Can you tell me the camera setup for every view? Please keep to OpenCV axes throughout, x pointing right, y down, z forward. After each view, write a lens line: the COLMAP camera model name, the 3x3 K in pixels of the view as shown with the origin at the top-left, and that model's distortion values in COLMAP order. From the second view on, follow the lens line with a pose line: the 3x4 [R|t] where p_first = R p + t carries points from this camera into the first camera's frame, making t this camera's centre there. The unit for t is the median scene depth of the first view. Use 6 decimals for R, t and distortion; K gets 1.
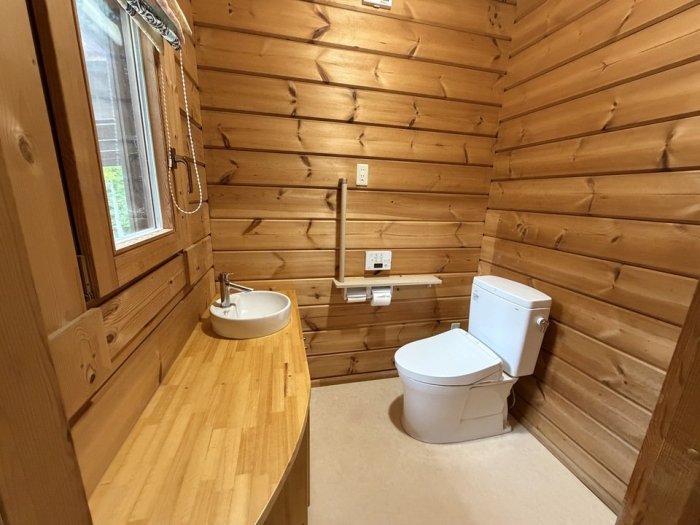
lens RADIAL K [[279.4, 0, 345.6], [0, 279.4, 261.1], [0, 0, 1]] dist [0.000929, -0.000001]
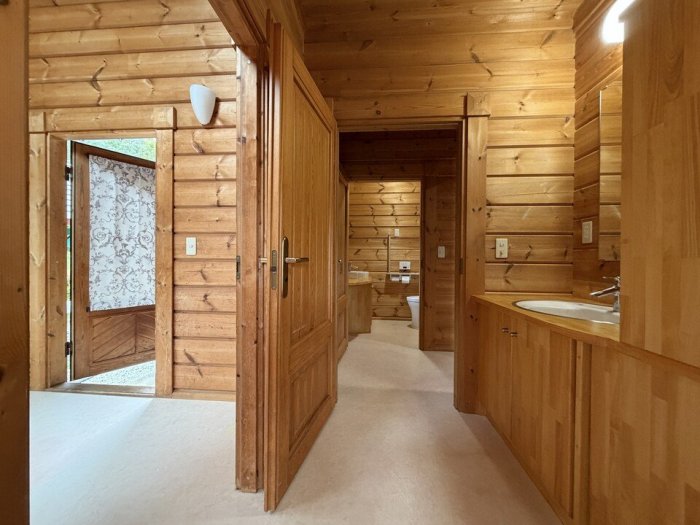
lens RADIAL K [[279.4, 0, 351.6], [0, 279.4, 263.6], [0, 0, 1]] dist [0.000929, -0.000001]
pose [[0.950722, -0.026034, -0.308949, 0.460809], [-0.049849, 0.970669, -0.235197, 0.625278], [0.306010, 0.239008, 0.921539, -1.525155]]
